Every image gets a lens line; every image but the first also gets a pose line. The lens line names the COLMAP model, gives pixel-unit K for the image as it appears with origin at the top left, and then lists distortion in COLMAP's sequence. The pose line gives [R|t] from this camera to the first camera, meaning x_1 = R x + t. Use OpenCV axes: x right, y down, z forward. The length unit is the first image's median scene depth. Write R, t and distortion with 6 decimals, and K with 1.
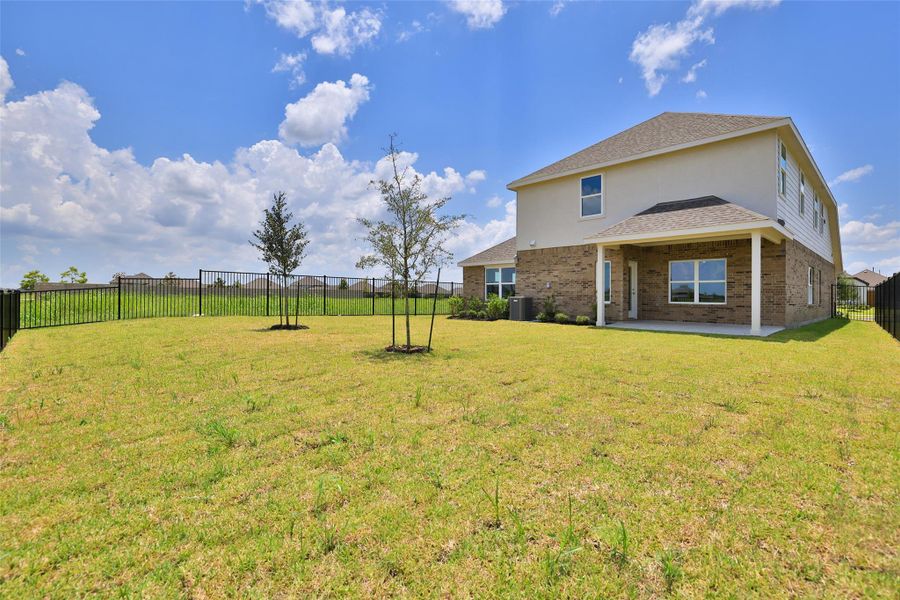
lens RADIAL K [[395.6, 0, 450.0], [0, 395.6, 300.0], [0, 0, 1]] dist [-0.000078, -0.000034]
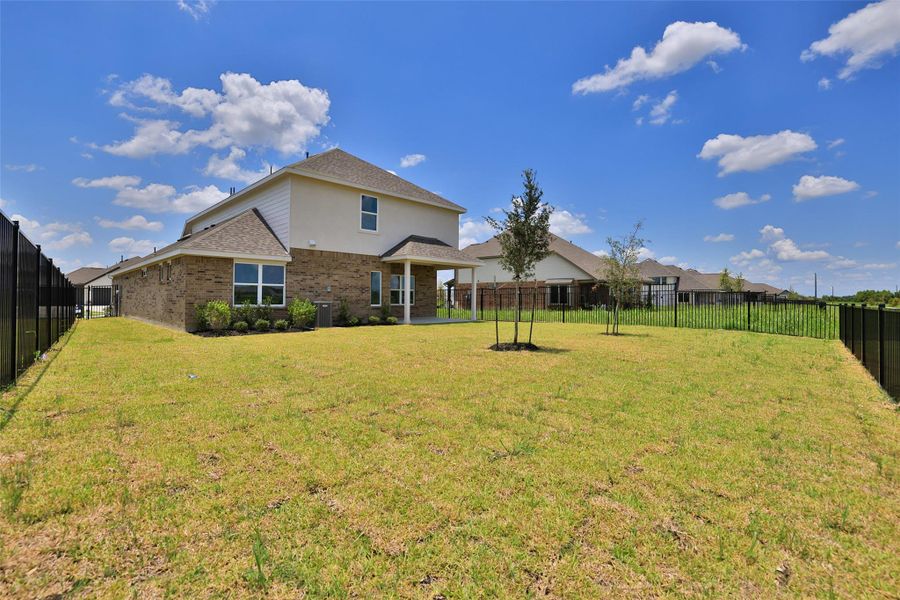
lens RADIAL K [[395.6, 0, 450.0], [0, 395.6, 300.0], [0, 0, 1]] dist [-0.000078, -0.000034]
pose [[-0.008497, -0.012210, 0.999889, -0.513627], [0.004729, 0.999914, 0.012250, -0.014724], [-0.999953, 0.004832, -0.008439, 0.493795]]
